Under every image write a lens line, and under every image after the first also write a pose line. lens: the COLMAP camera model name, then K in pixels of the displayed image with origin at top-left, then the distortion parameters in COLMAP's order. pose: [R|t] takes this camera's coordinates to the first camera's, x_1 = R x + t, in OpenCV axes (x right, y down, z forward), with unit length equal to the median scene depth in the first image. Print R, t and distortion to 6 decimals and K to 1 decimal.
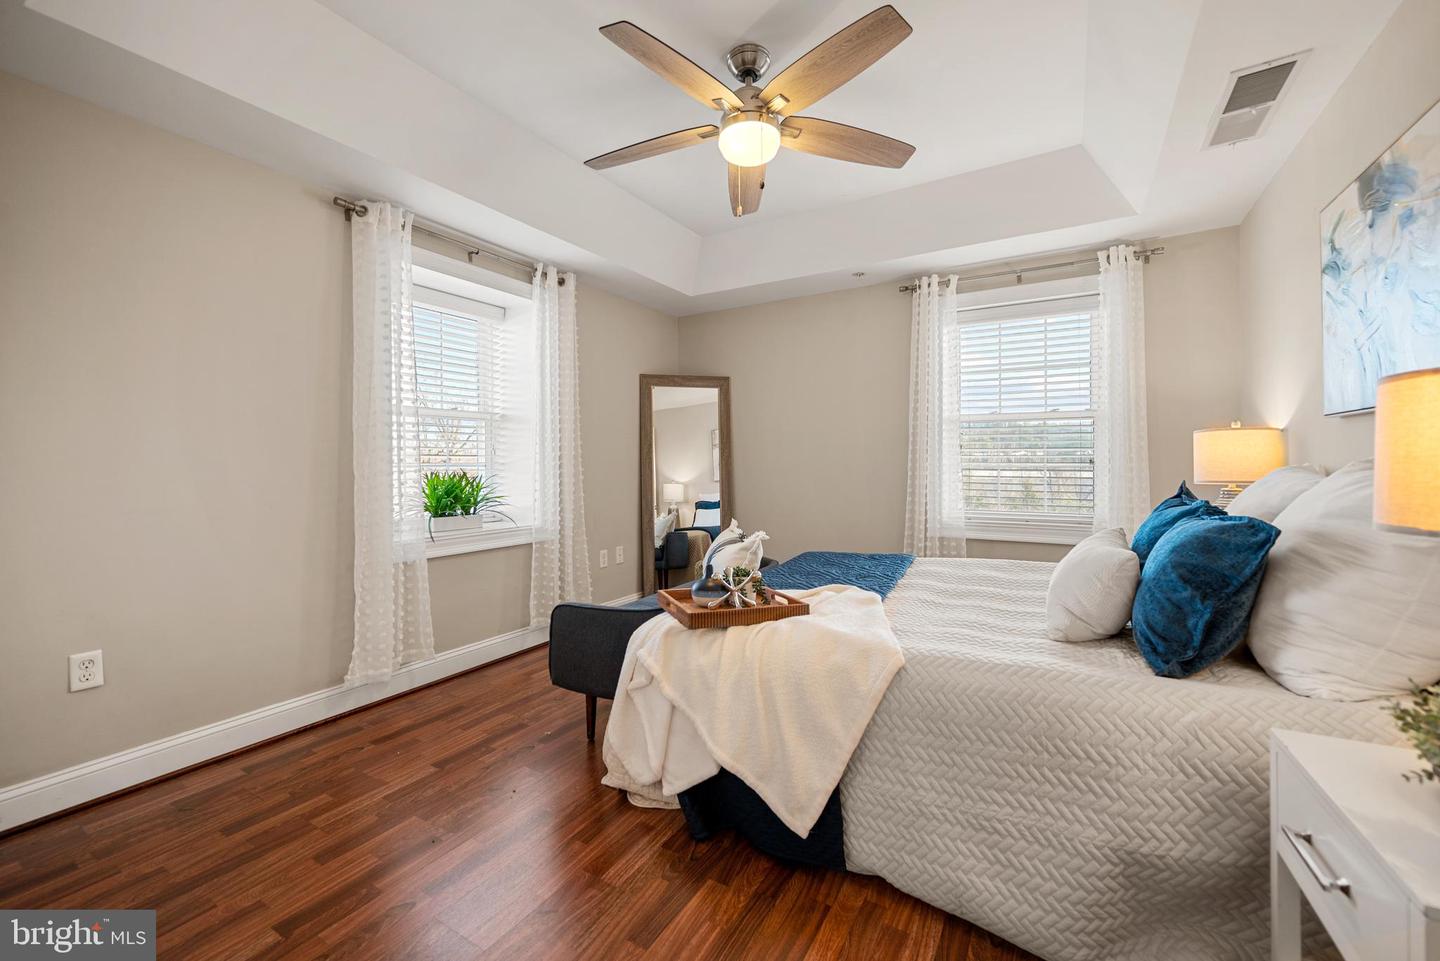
lens RADIAL K [[575.0, 0, 724.8], [0, 575.0, 450.7], [0, 0, 1]] dist [0.000794, -0.000036]
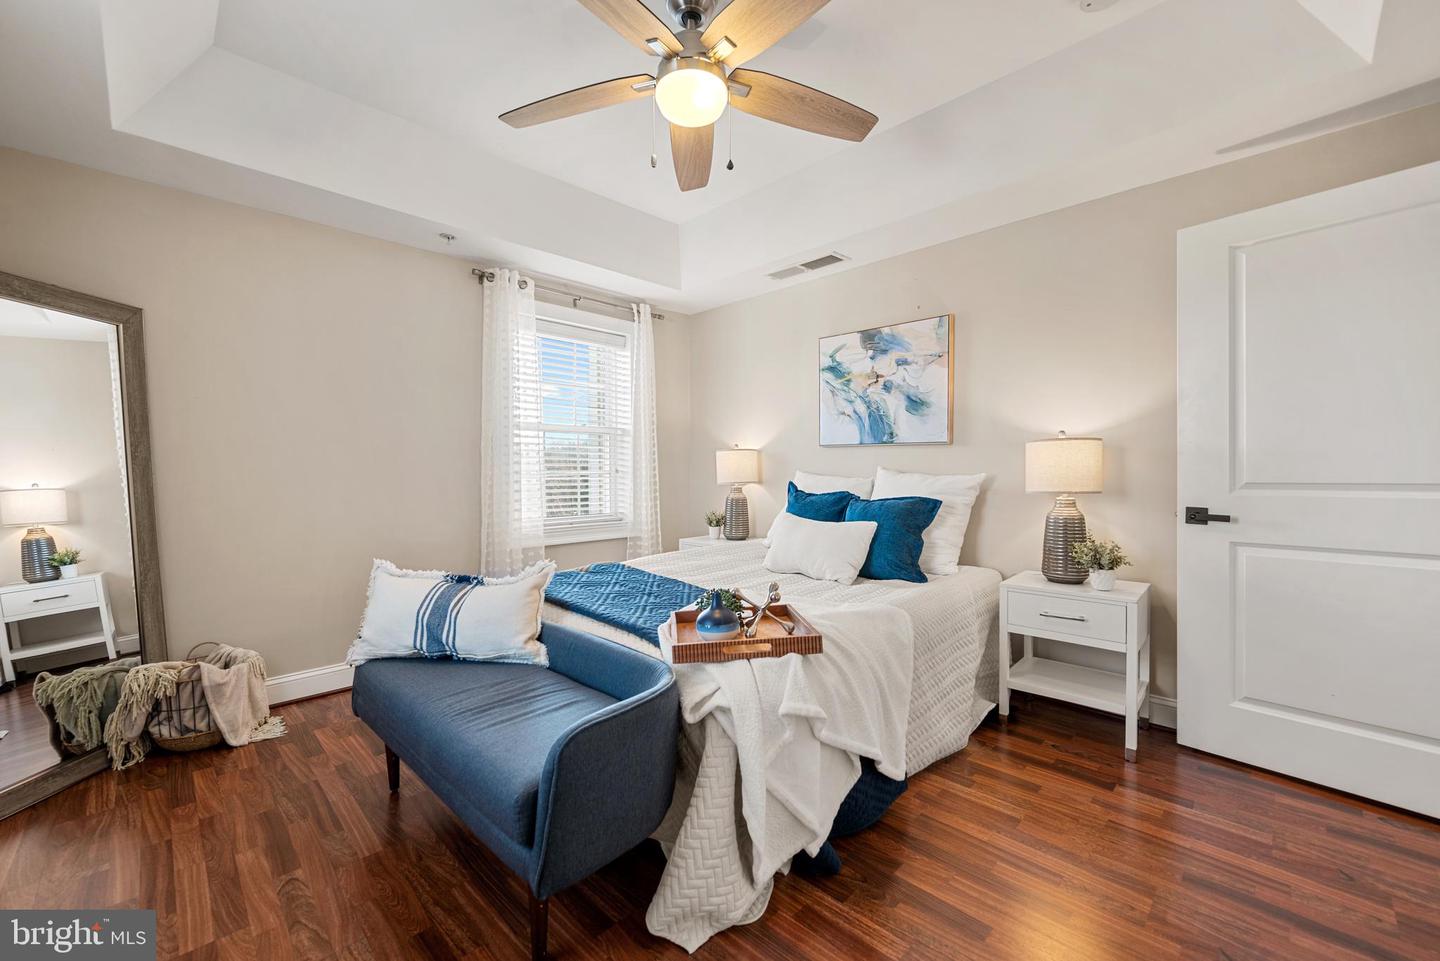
lens RADIAL K [[574.1, 0, 718.5], [0, 574.1, 465.0], [0, 0, 1]] dist [0.002990, -0.000104]
pose [[0.251921, 0.009783, 0.967698, -0.769185], [-0.018305, 0.999818, -0.005343, 0.017199], [-0.967575, -0.016367, 0.252055, 0.732098]]
